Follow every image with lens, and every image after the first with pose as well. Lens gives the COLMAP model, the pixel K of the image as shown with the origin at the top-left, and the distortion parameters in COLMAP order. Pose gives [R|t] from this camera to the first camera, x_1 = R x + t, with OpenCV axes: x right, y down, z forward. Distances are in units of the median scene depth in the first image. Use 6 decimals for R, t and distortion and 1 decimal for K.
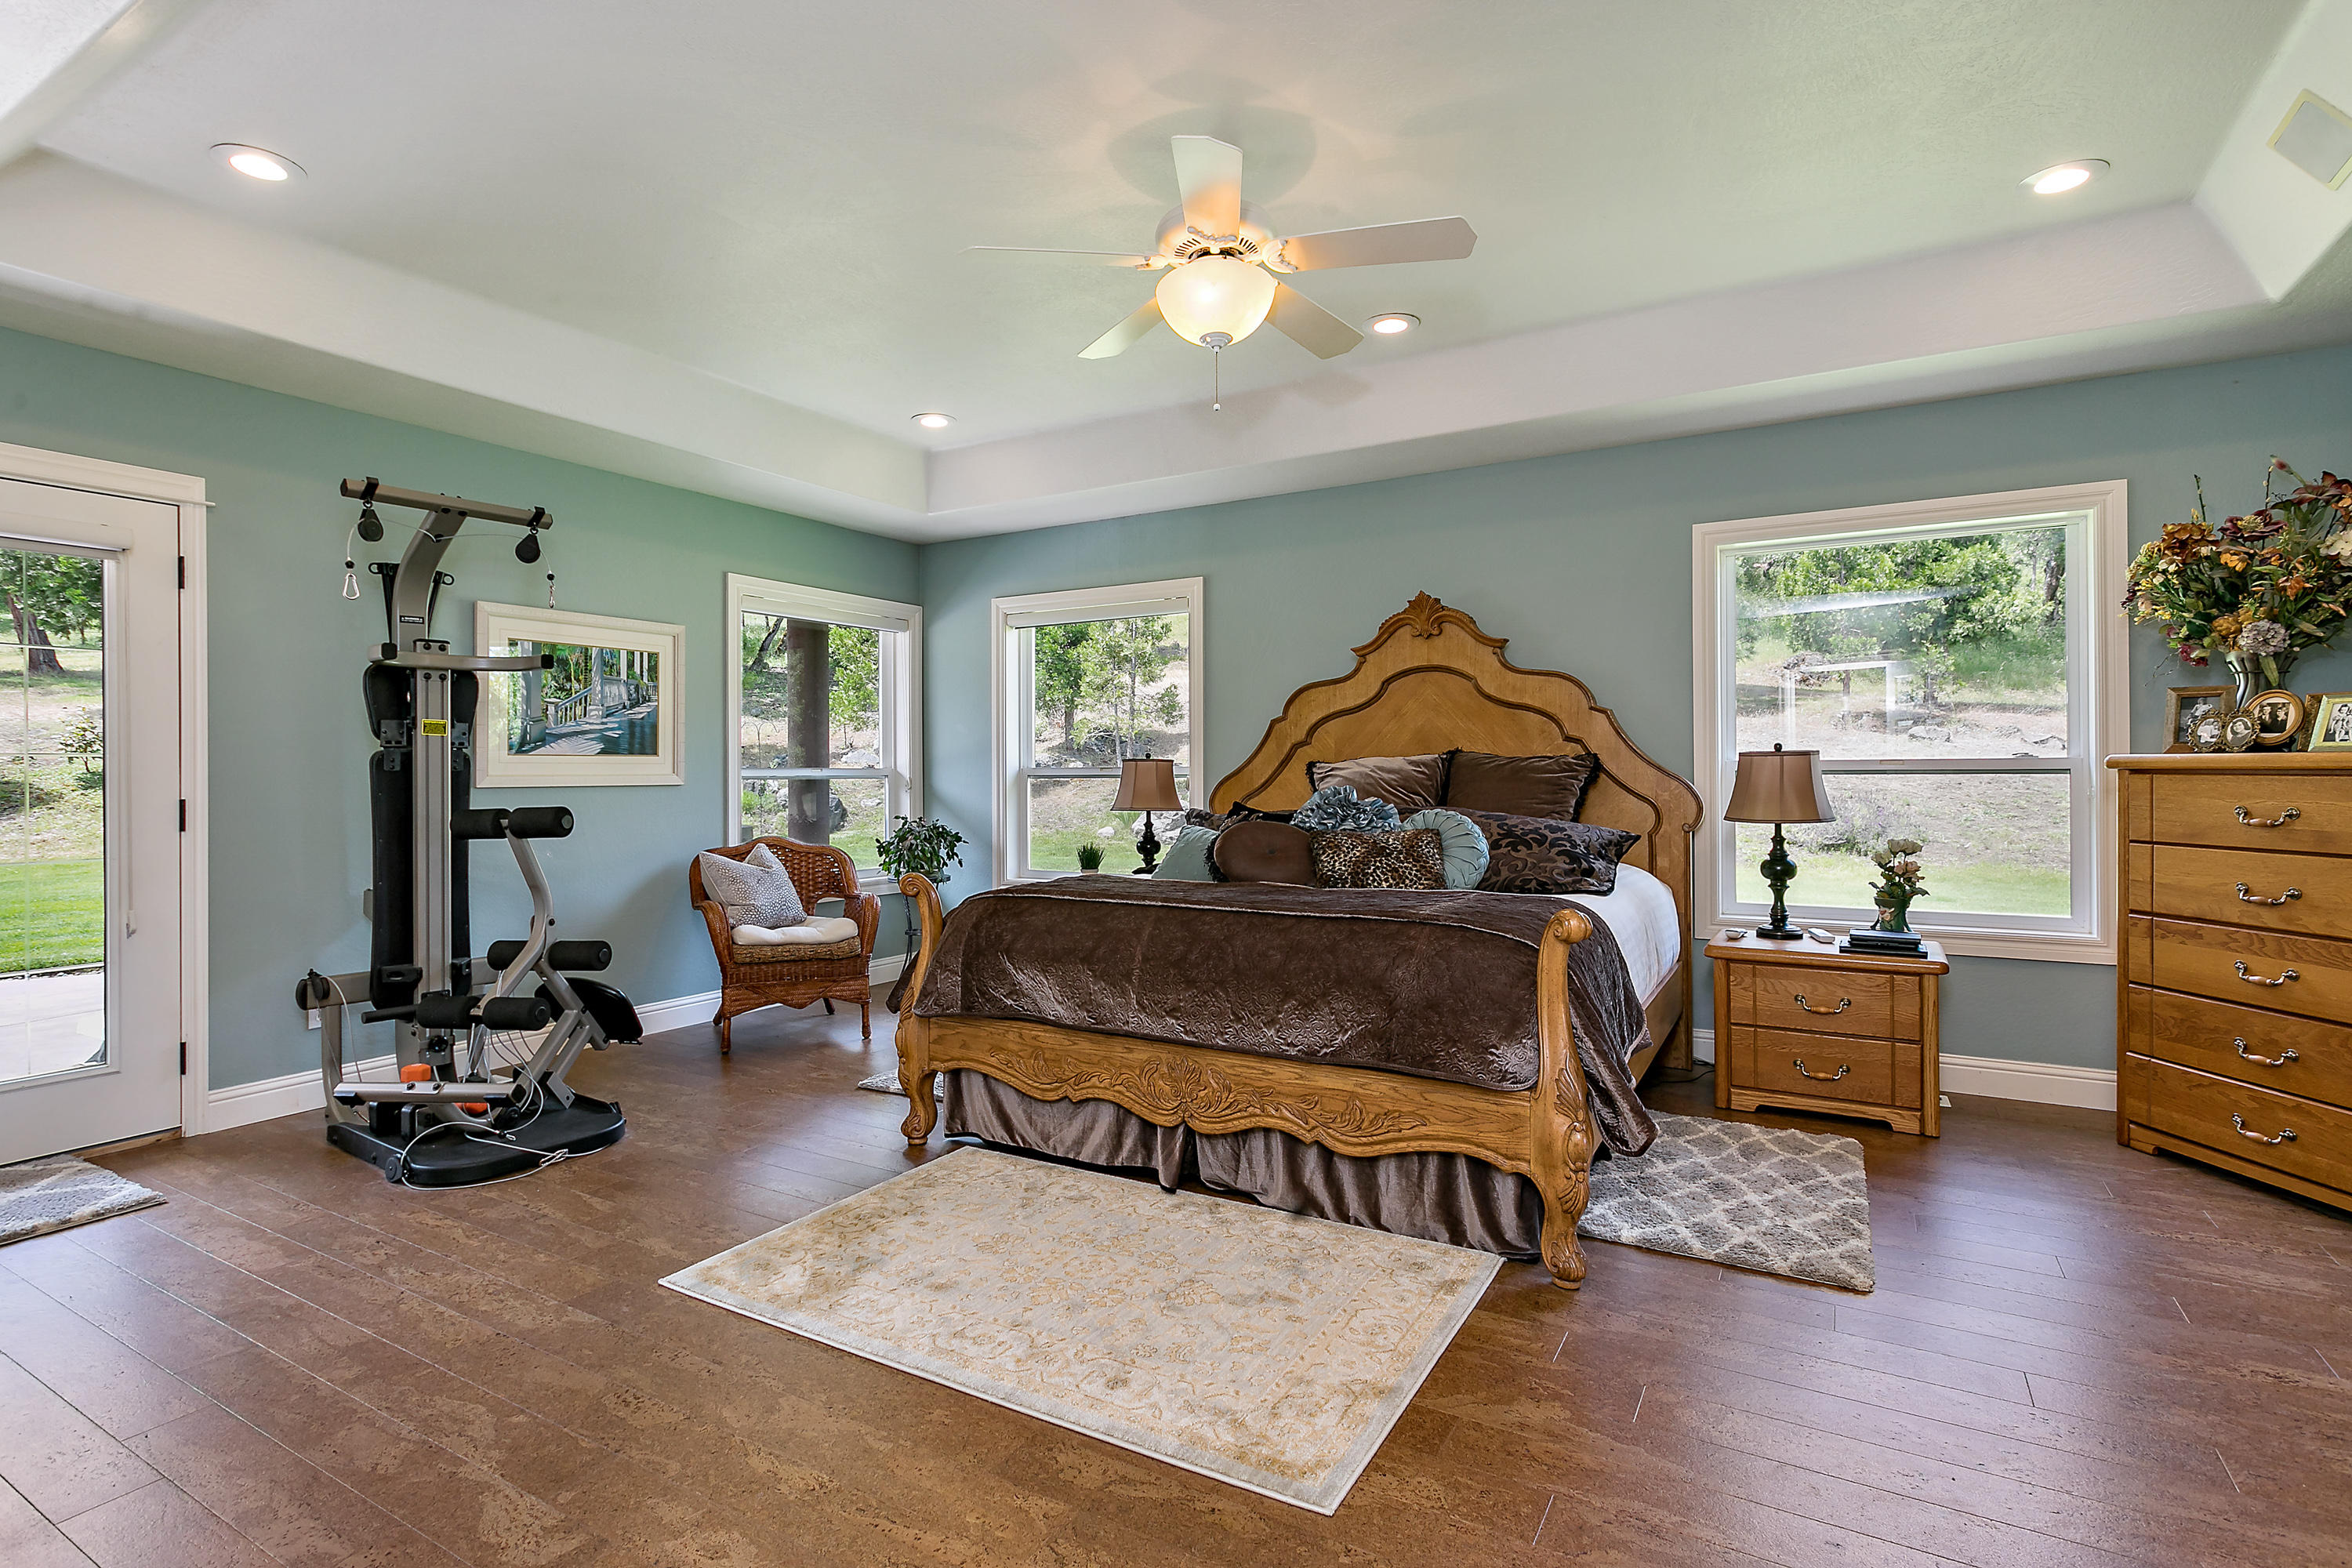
lens RADIAL K [[1160.9, 0, 1176.0], [0, 1160.9, 784.0], [0, 0, 1]] dist [0.002786, 0.000504]
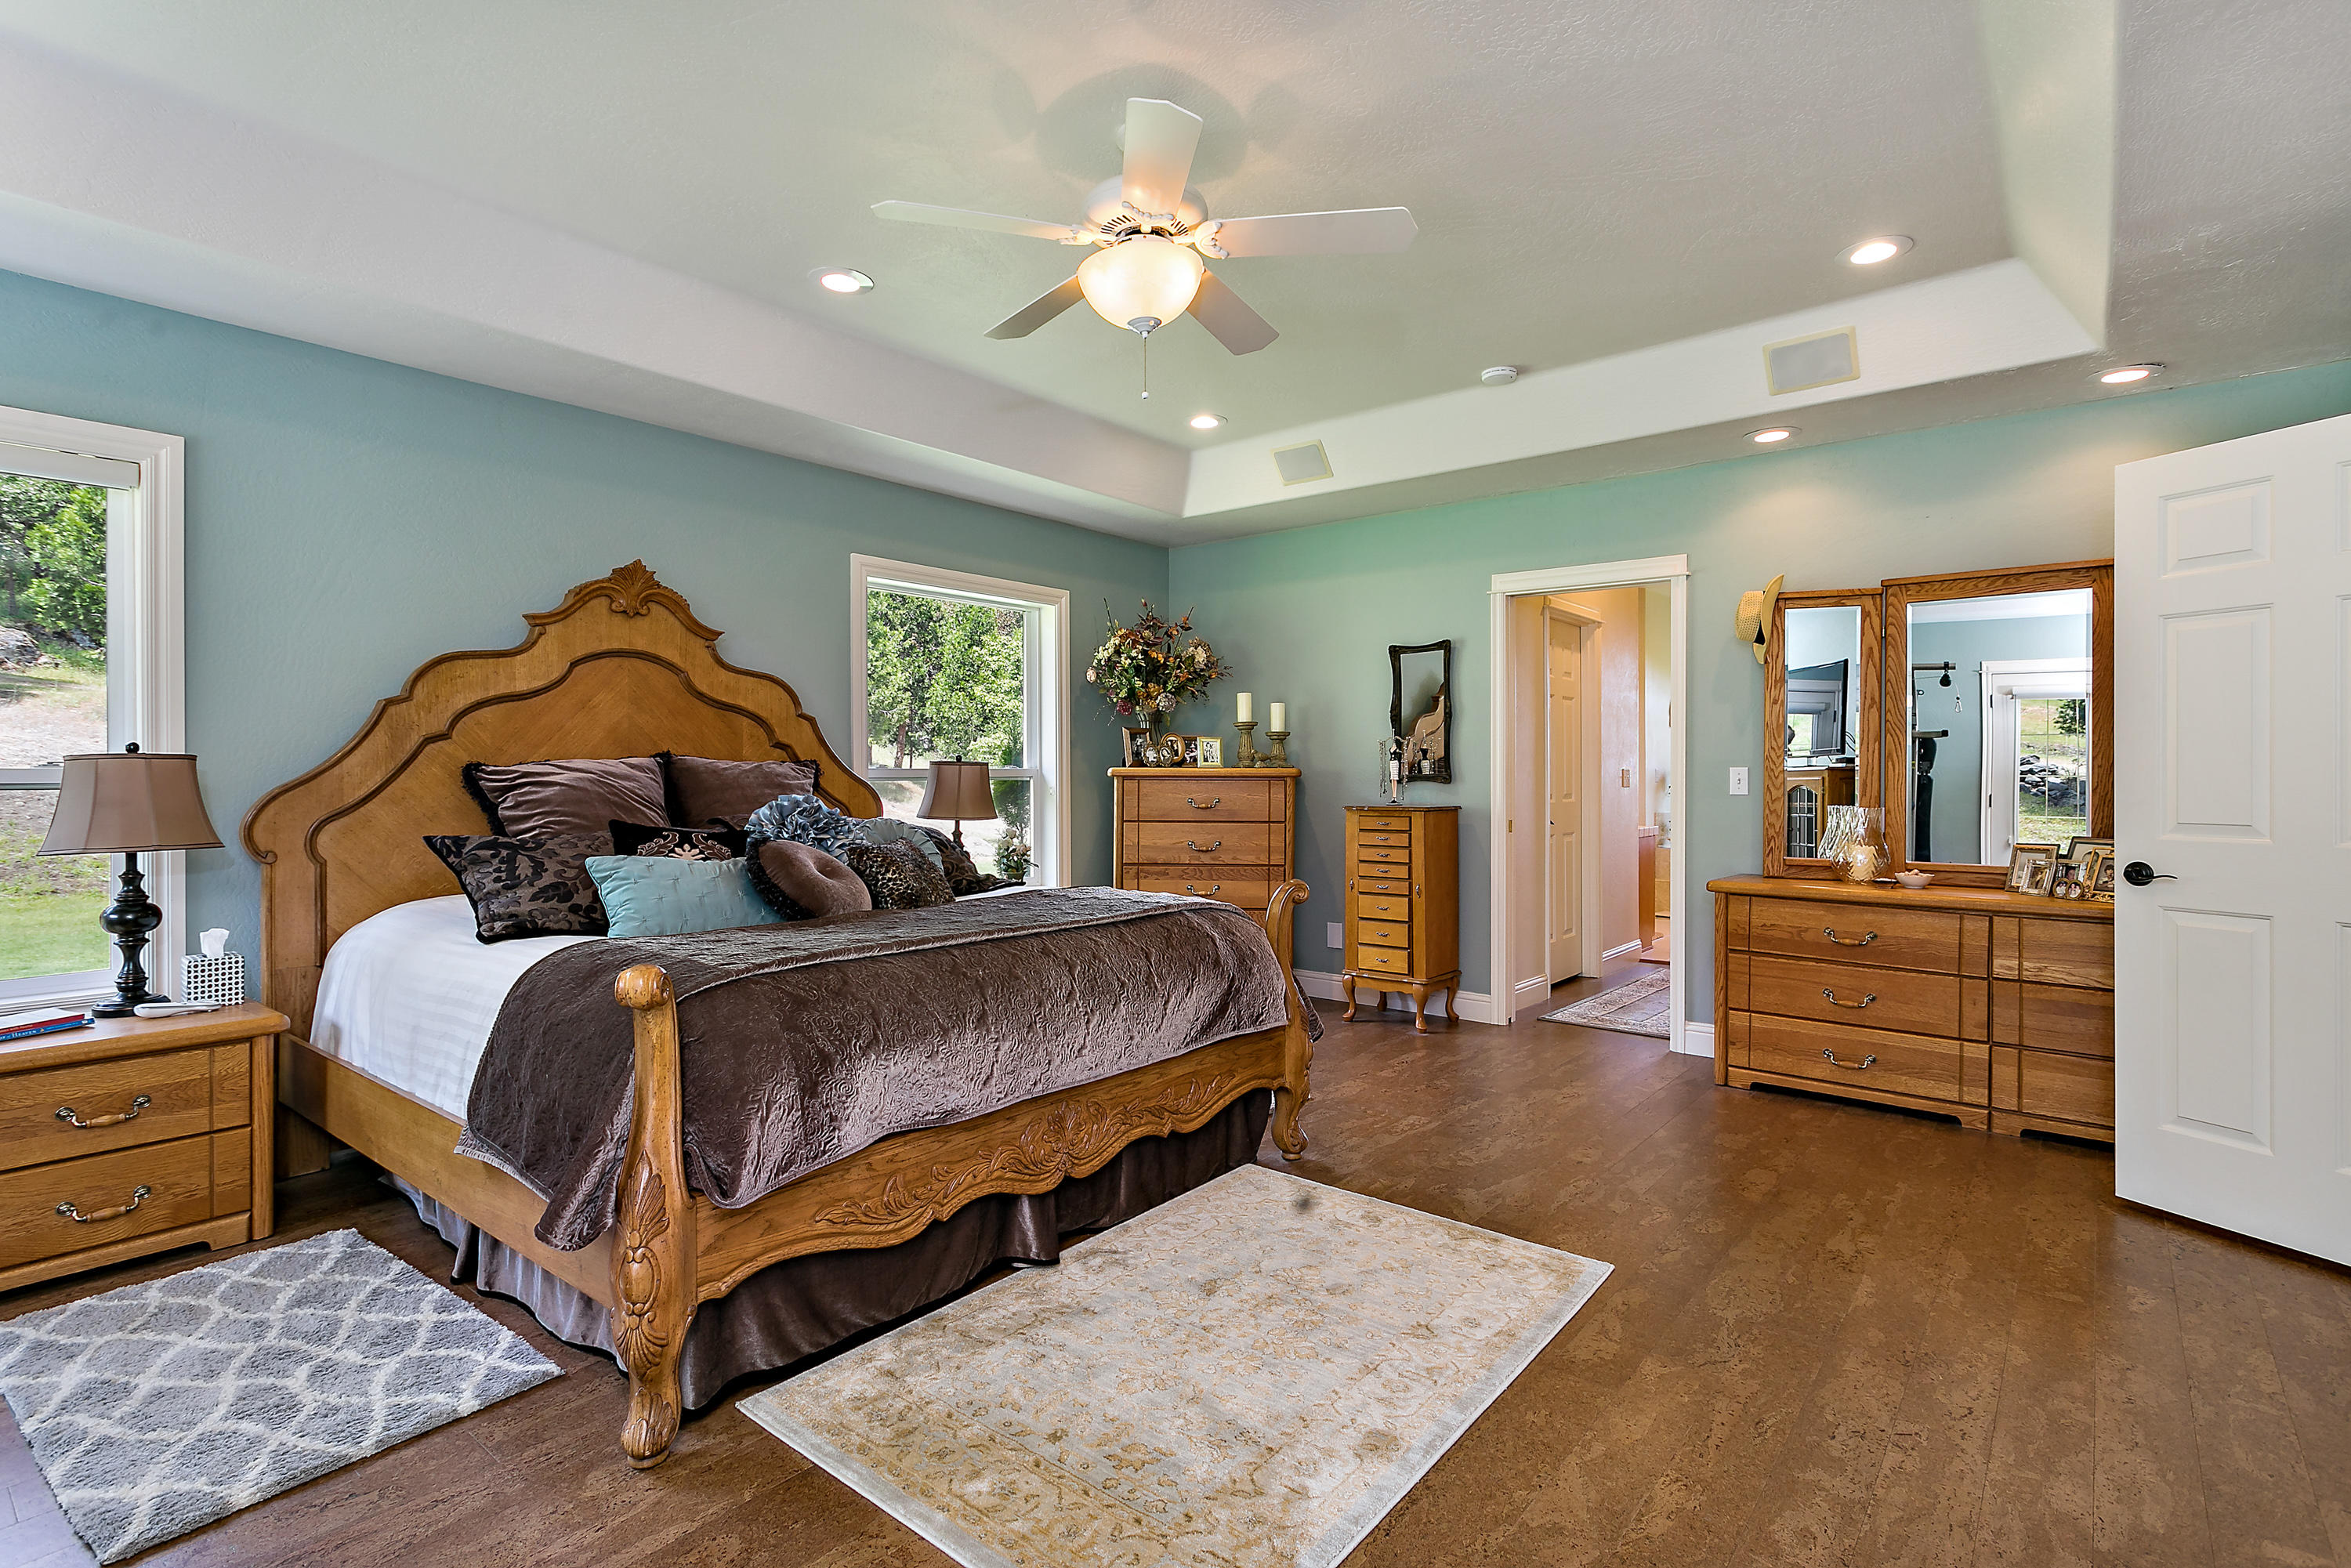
lens RADIAL K [[1138.4, 0, 1172.7], [0, 1138.4, 771.2], [0, 0, 1]] dist [0.000508, 0.000209]
pose [[0.156047, 0.012357, 0.987672, -0.539539], [0.017753, 0.999725, -0.015313, 0.003602], [-0.987590, 0.019924, 0.155785, 0.508481]]
